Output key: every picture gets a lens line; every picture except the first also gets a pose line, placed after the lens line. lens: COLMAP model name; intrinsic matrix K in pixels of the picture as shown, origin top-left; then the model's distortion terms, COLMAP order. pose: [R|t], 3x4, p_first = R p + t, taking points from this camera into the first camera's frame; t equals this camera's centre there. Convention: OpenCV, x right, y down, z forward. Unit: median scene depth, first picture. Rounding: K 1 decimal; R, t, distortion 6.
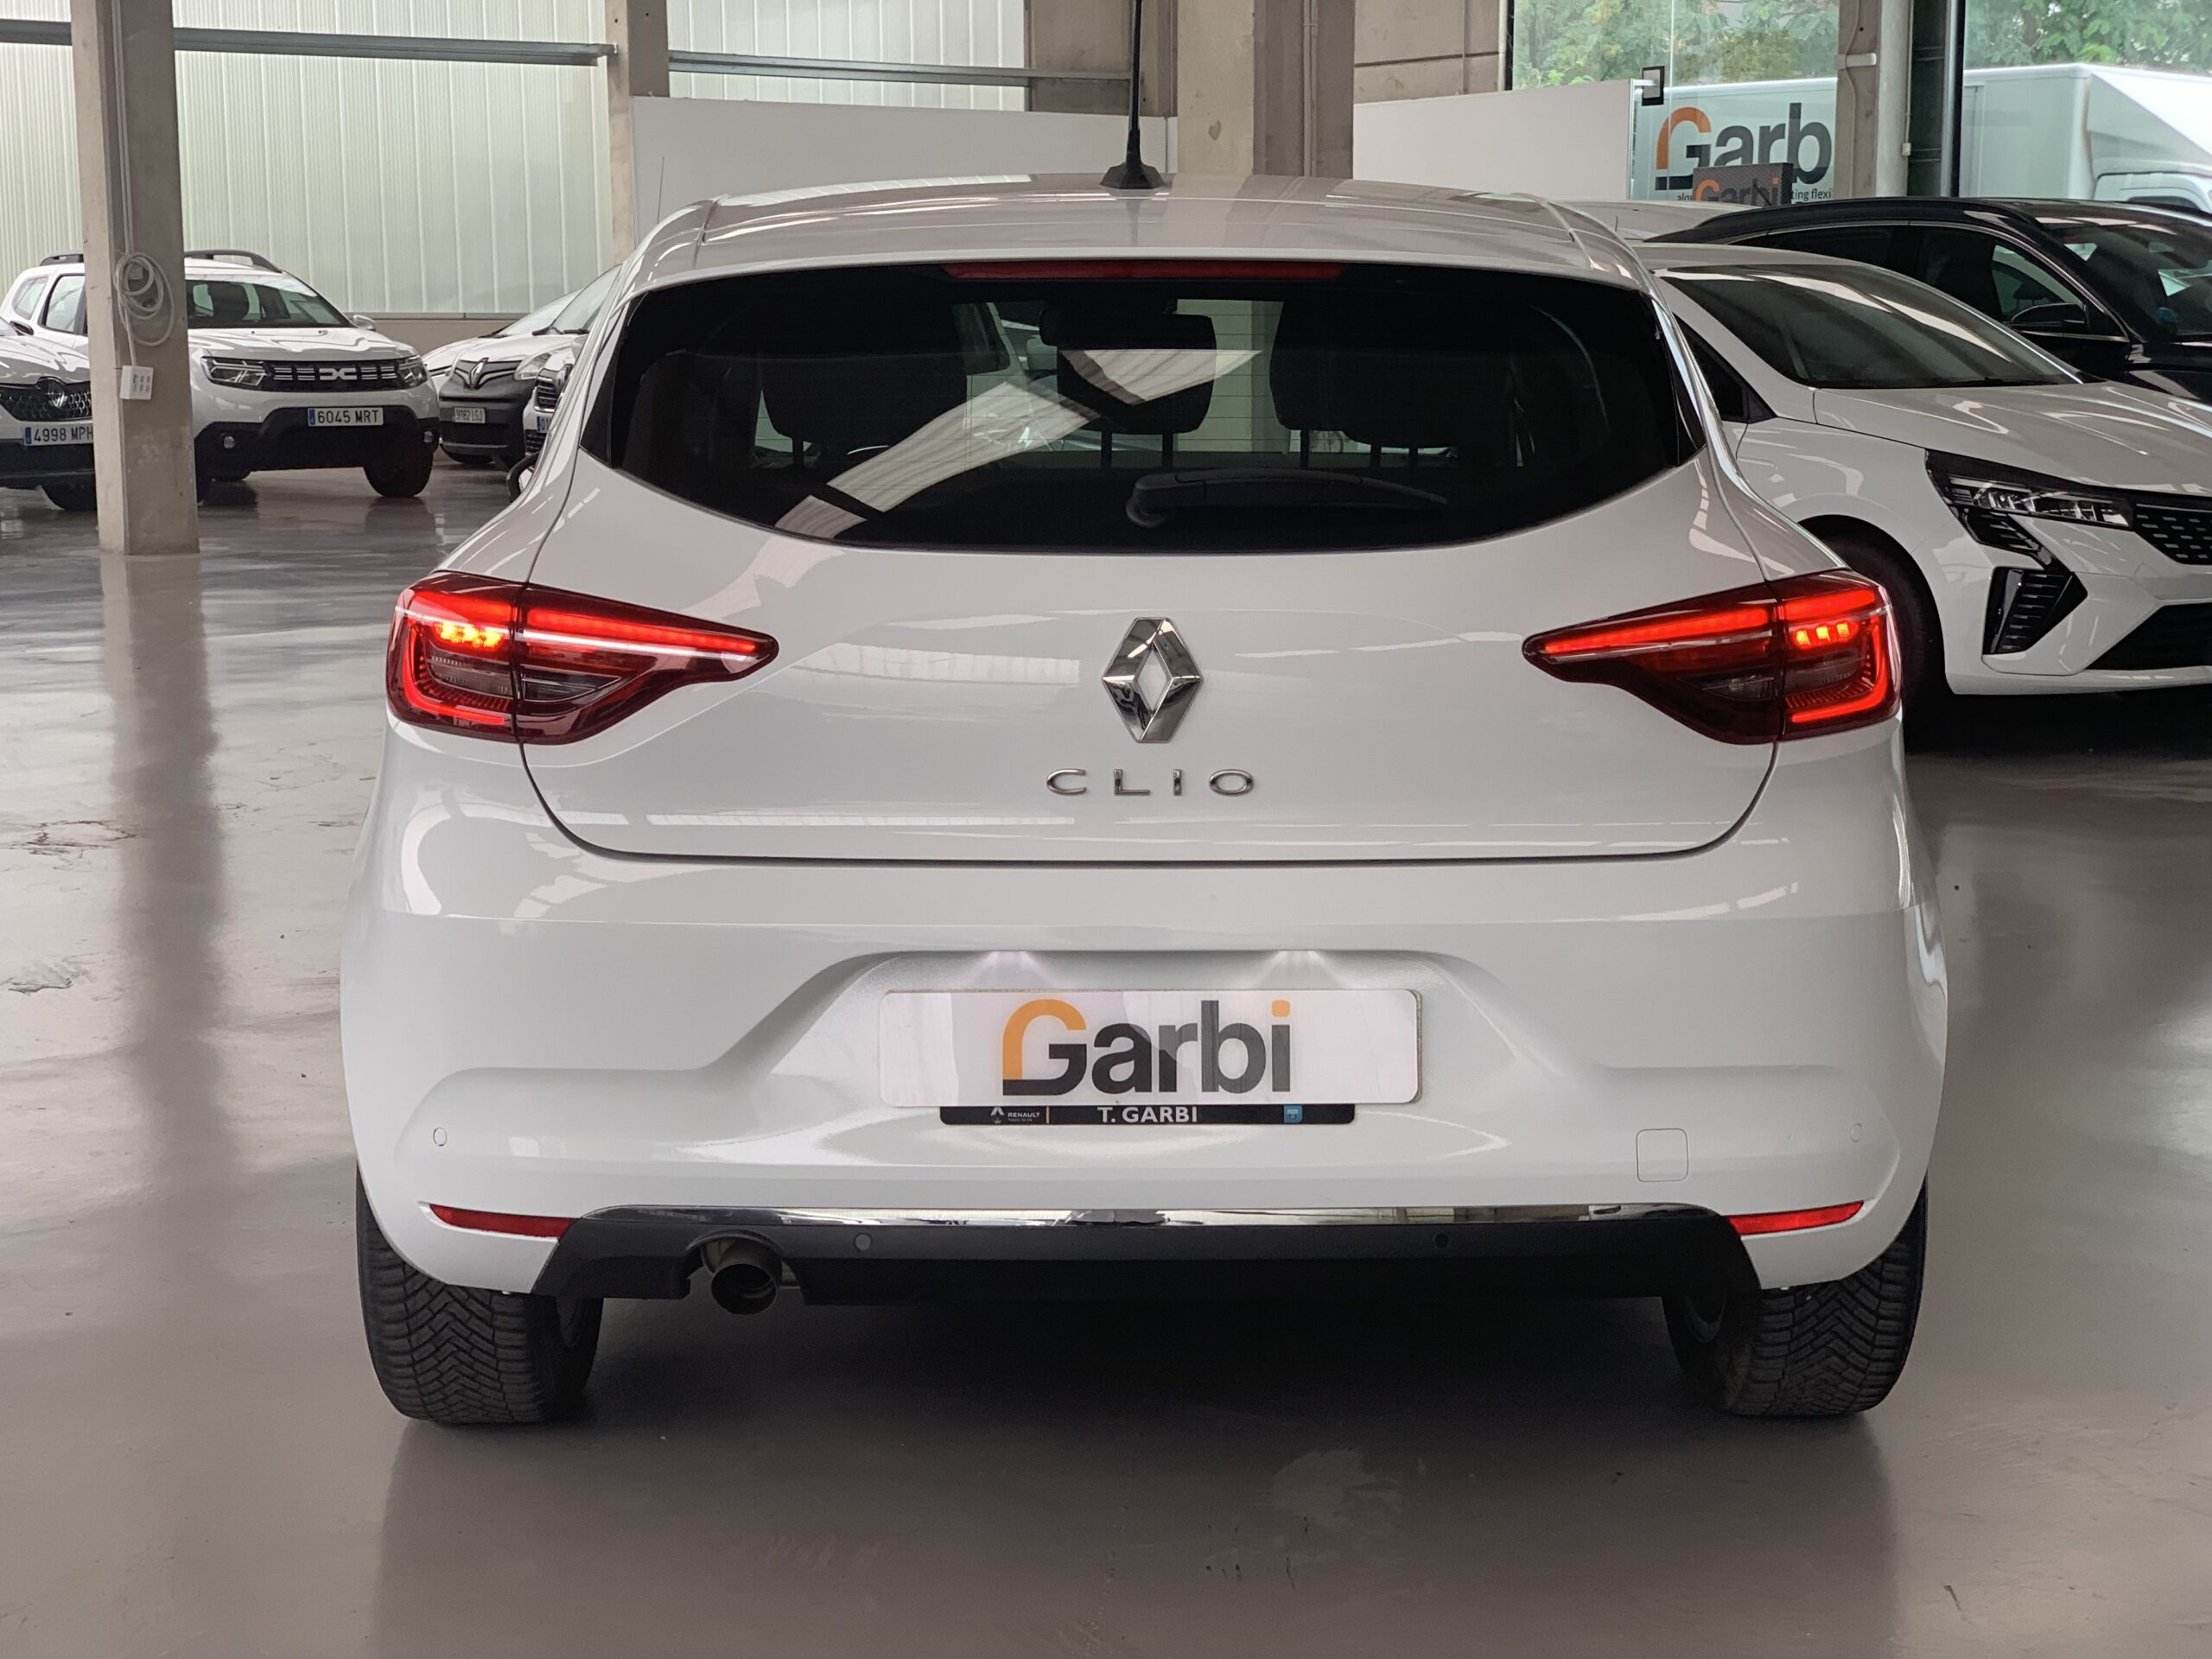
lens RADIAL K [[3358.4, 0, 1084.6], [0, 3358.4, 904.4], [0, 0, 1]] dist [0.014571, 0.000000]
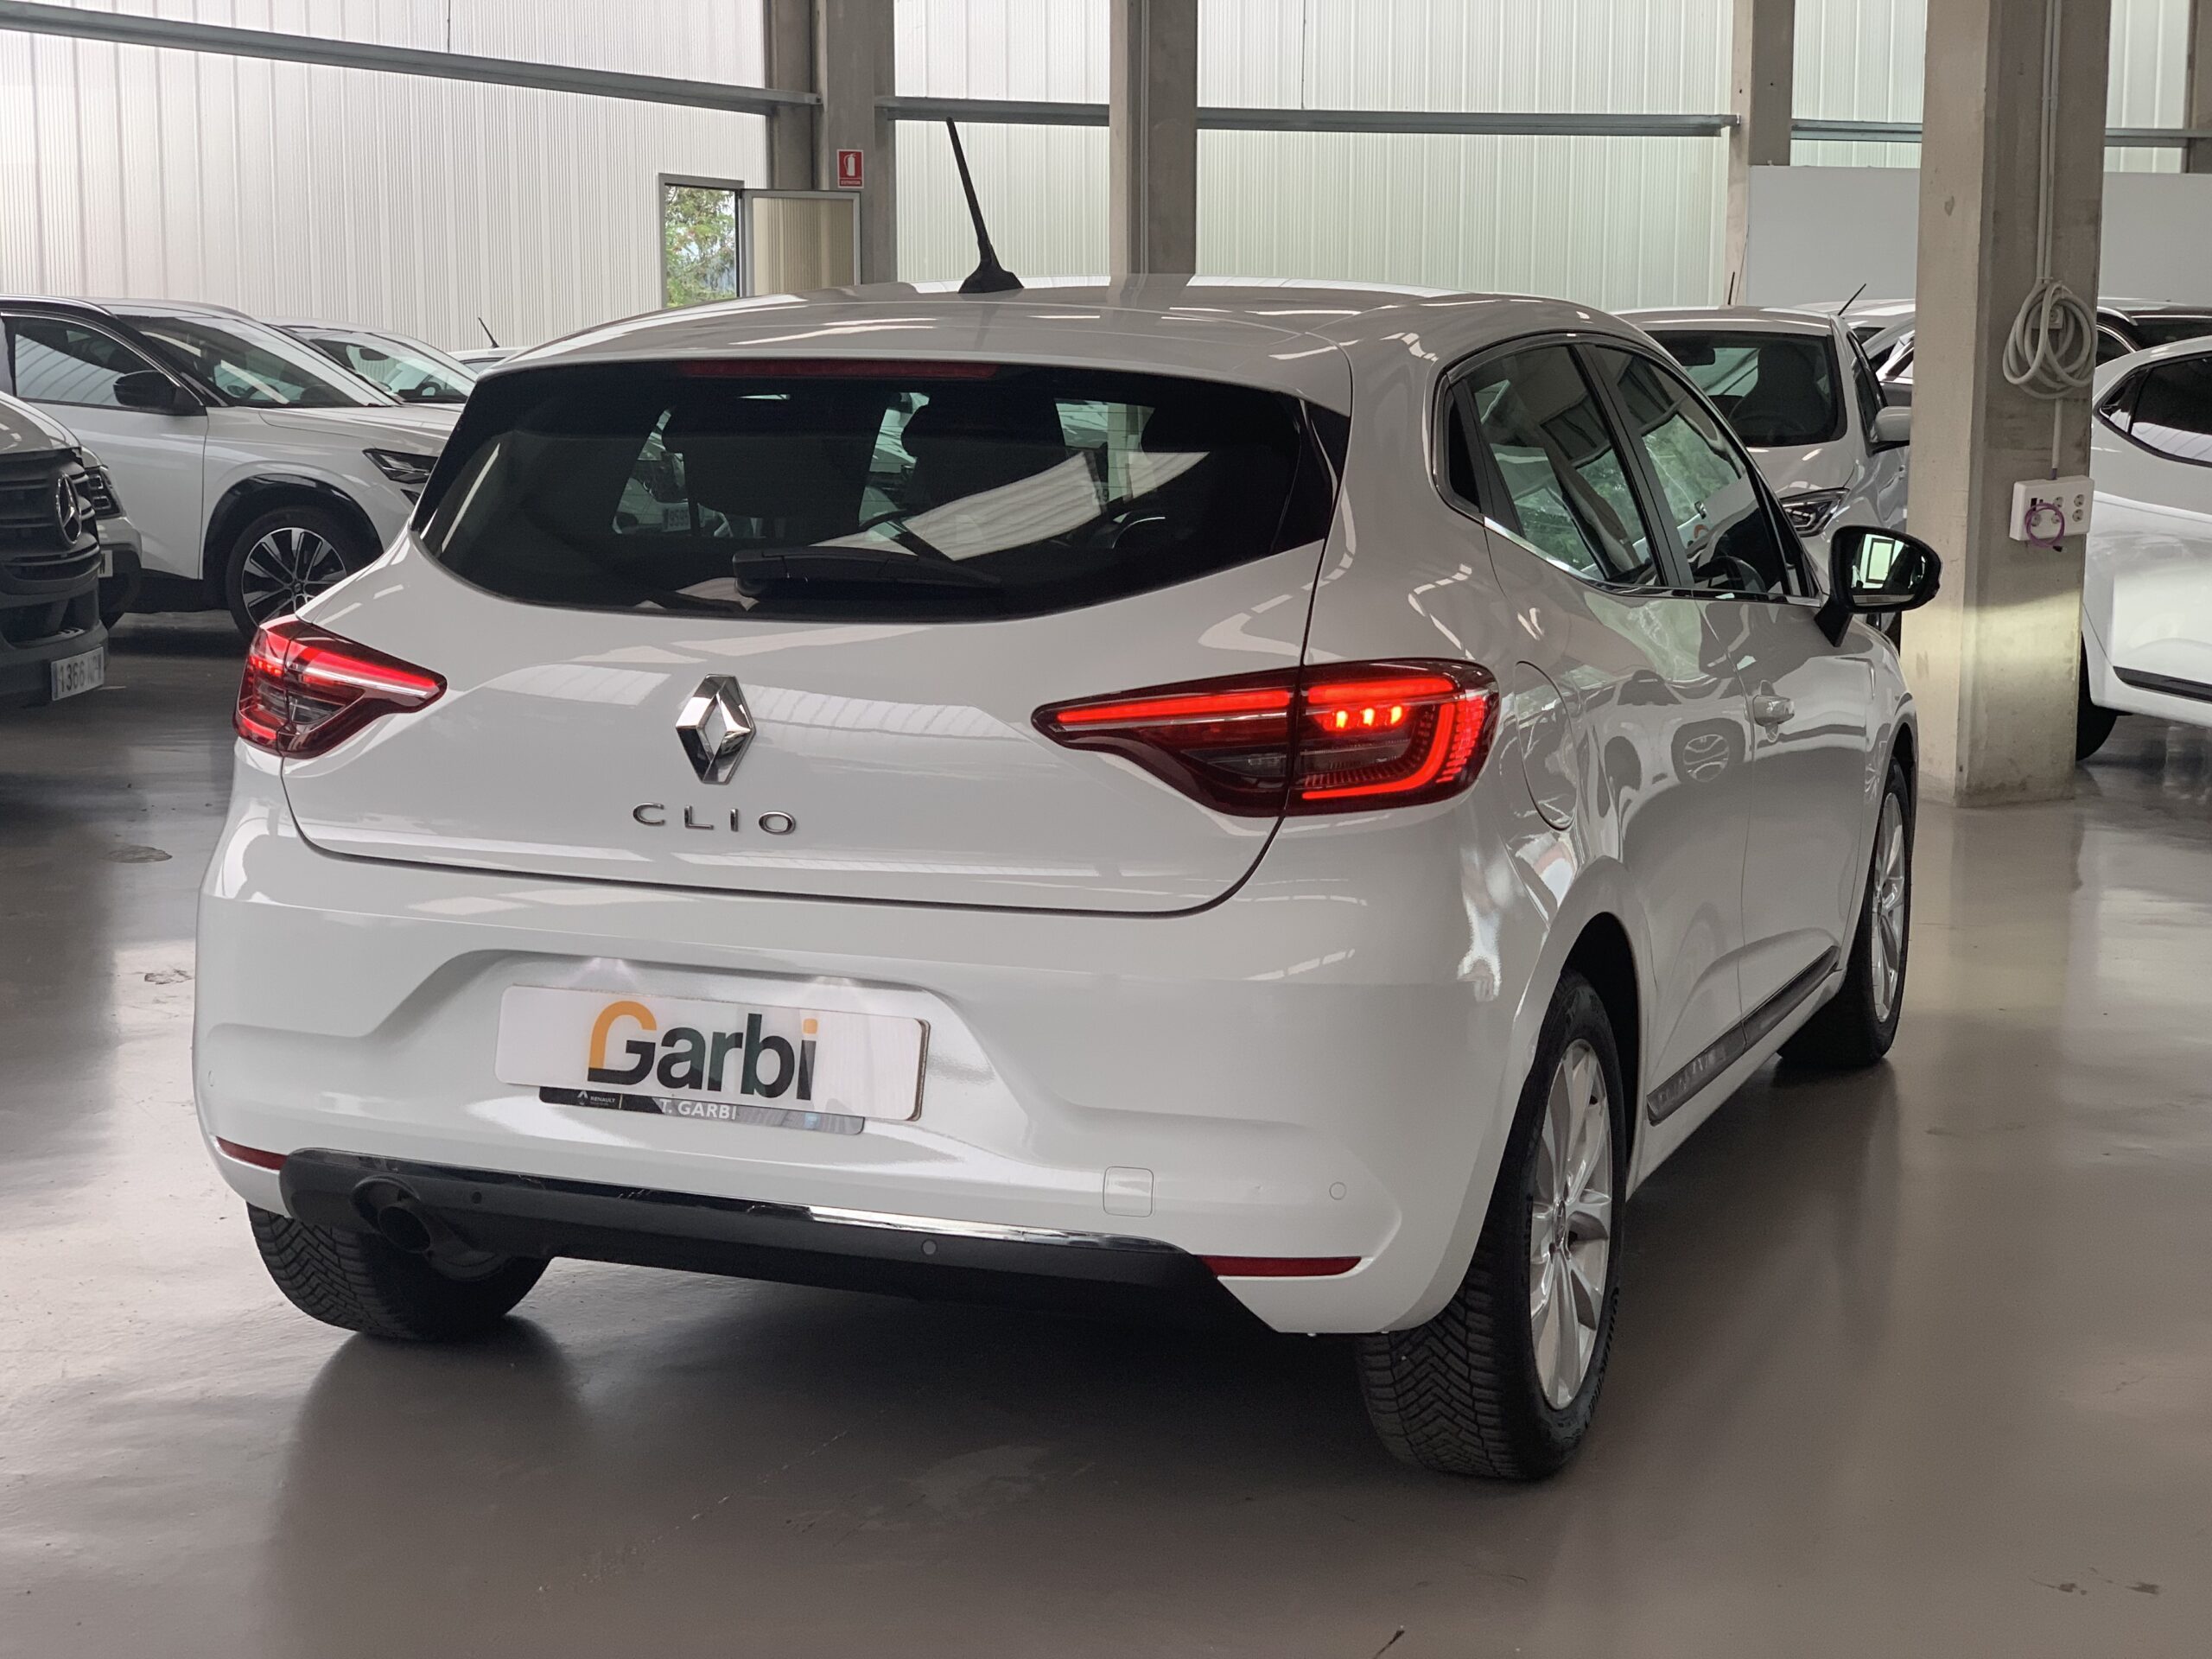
lens RADIAL K [[3358.4, 0, 1061.1], [0, 3358.4, 904.3], [0, 0, 1]] dist [0.014571, 0.000000]
pose [[0.922917, 0.066479, -0.379216, 0.536410], [-0.073261, 0.997307, -0.003466, -0.011375], [0.377965, 0.030980, 0.925302, -0.011072]]
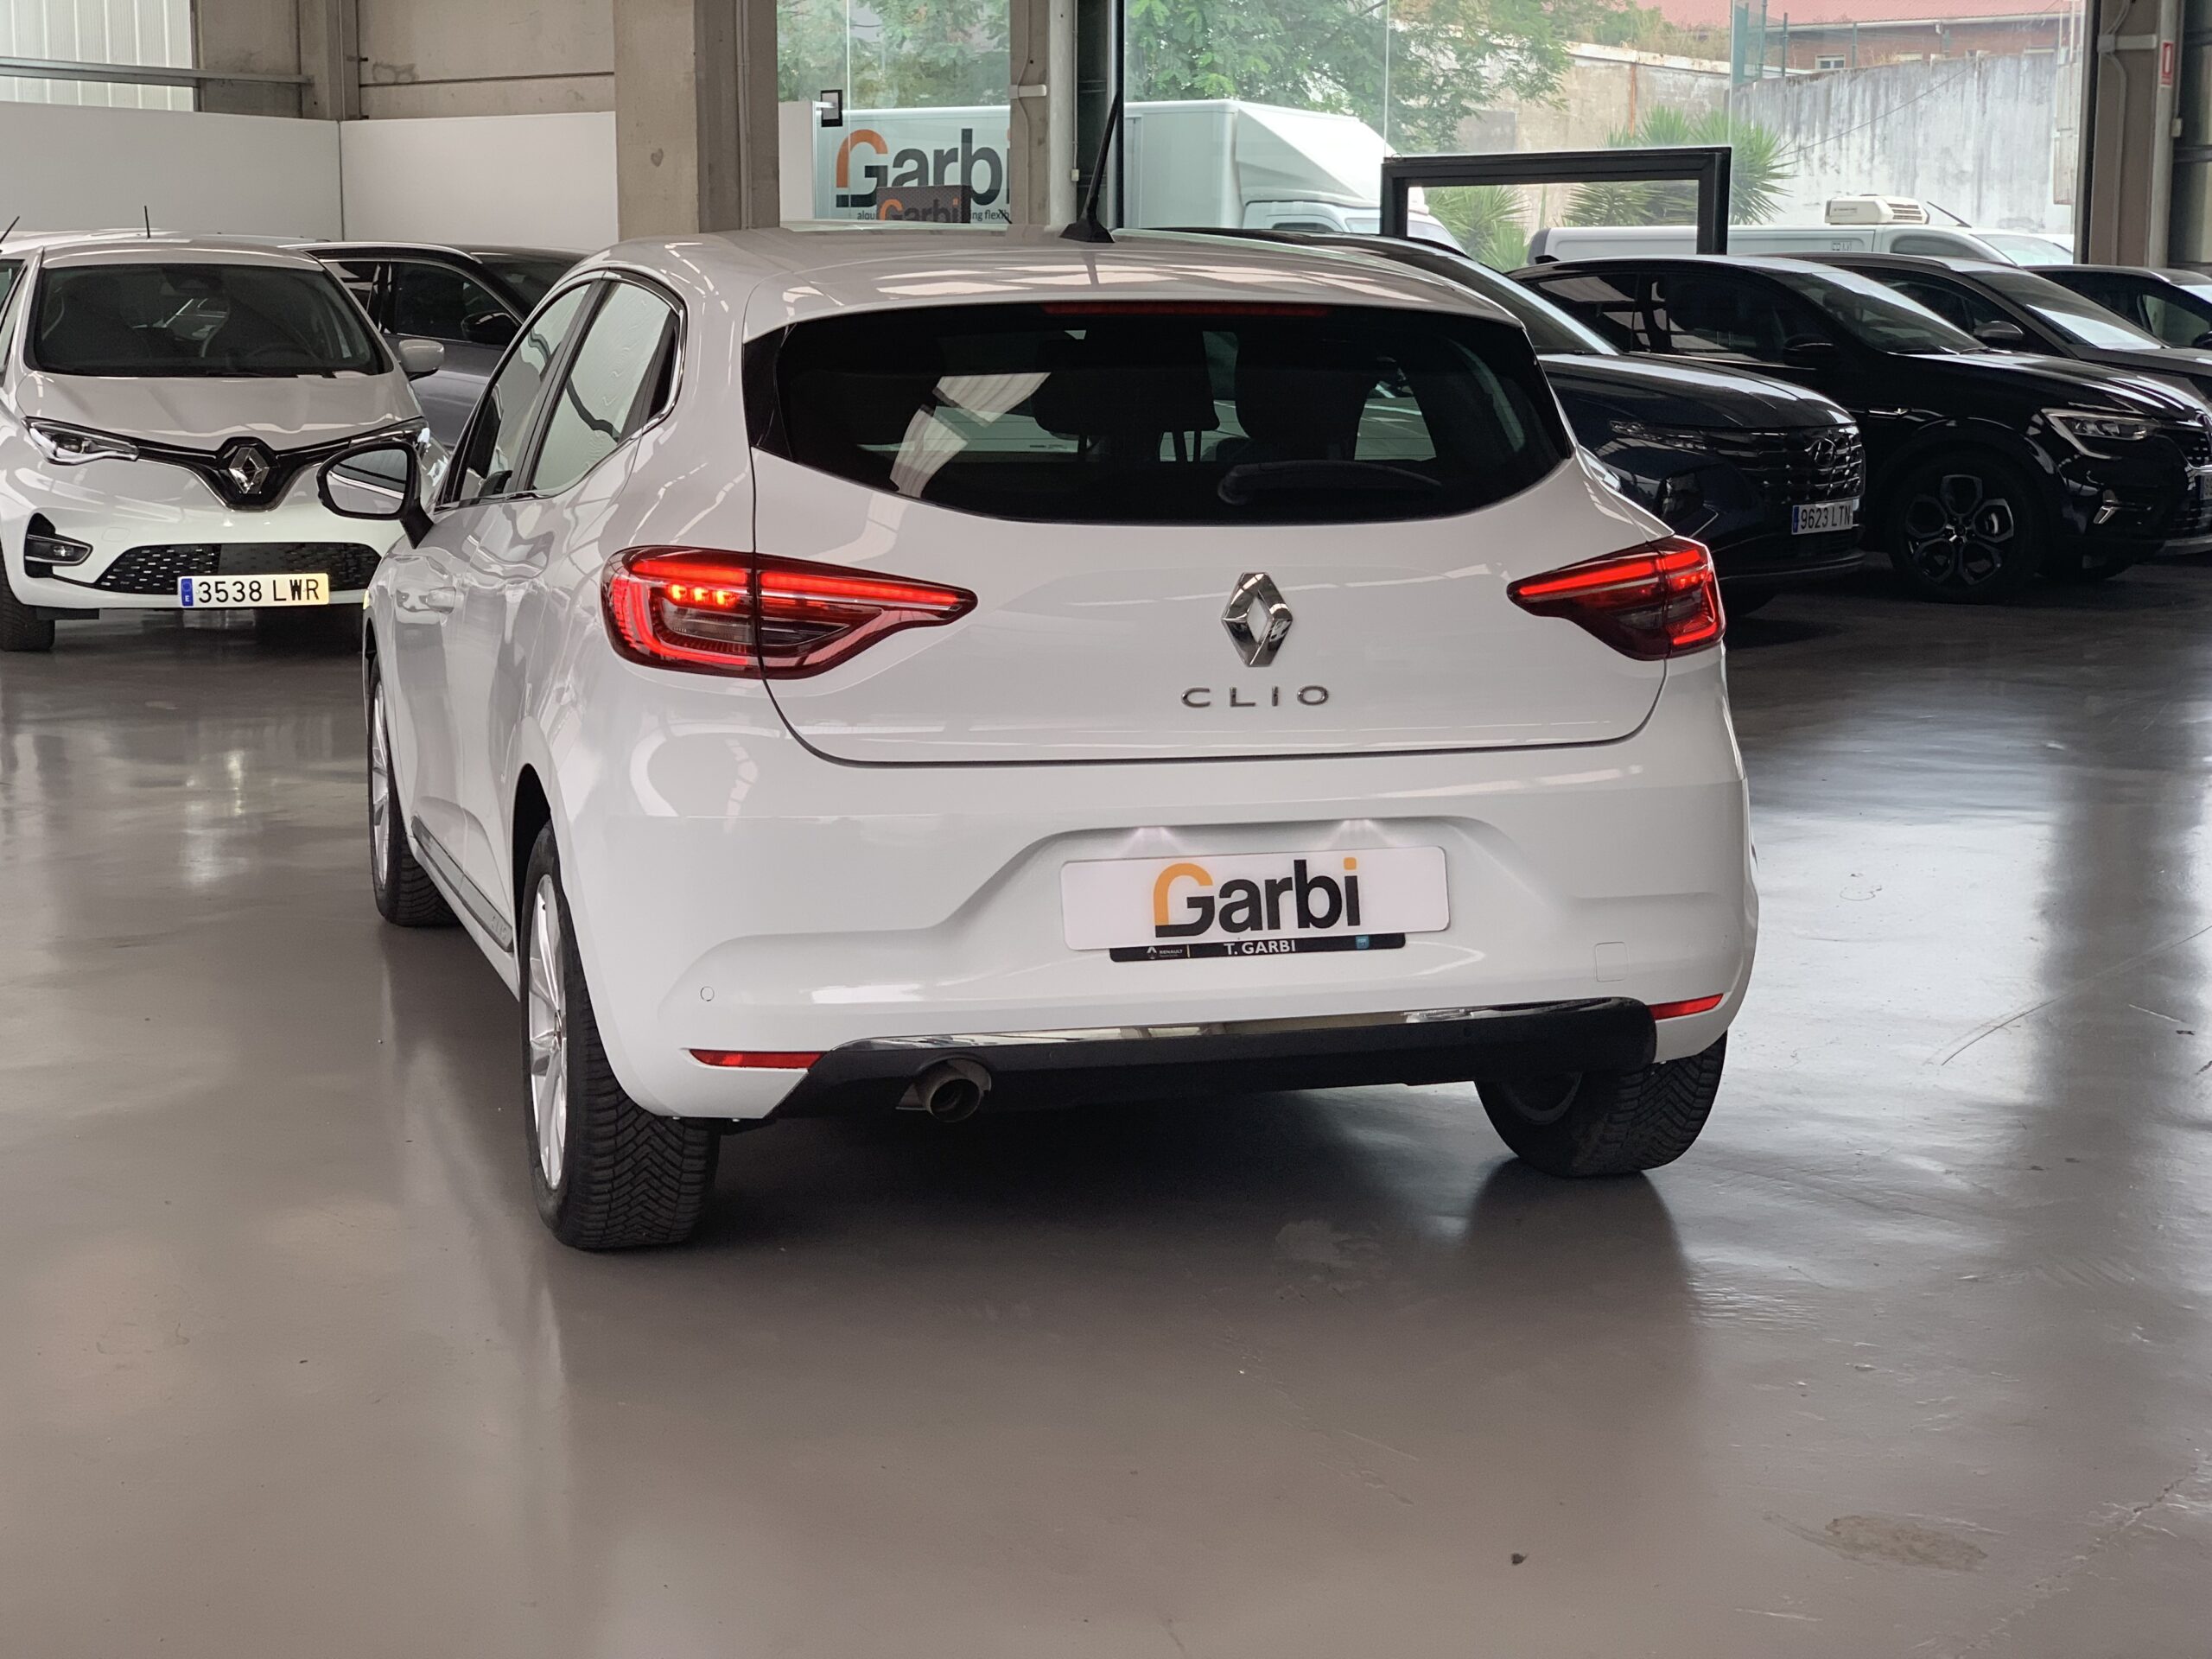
lens RADIAL K [[3358.4, 0, 1167.1], [0, 3358.4, 897.5], [0, 0, 1]] dist [0.014571, 0.000000]
pose [[0.954194, -0.040591, 0.296421, -0.390345], [0.041678, 0.999128, 0.002654, 0.036218], [-0.296270, 0.009821, 0.955054, -0.243640]]
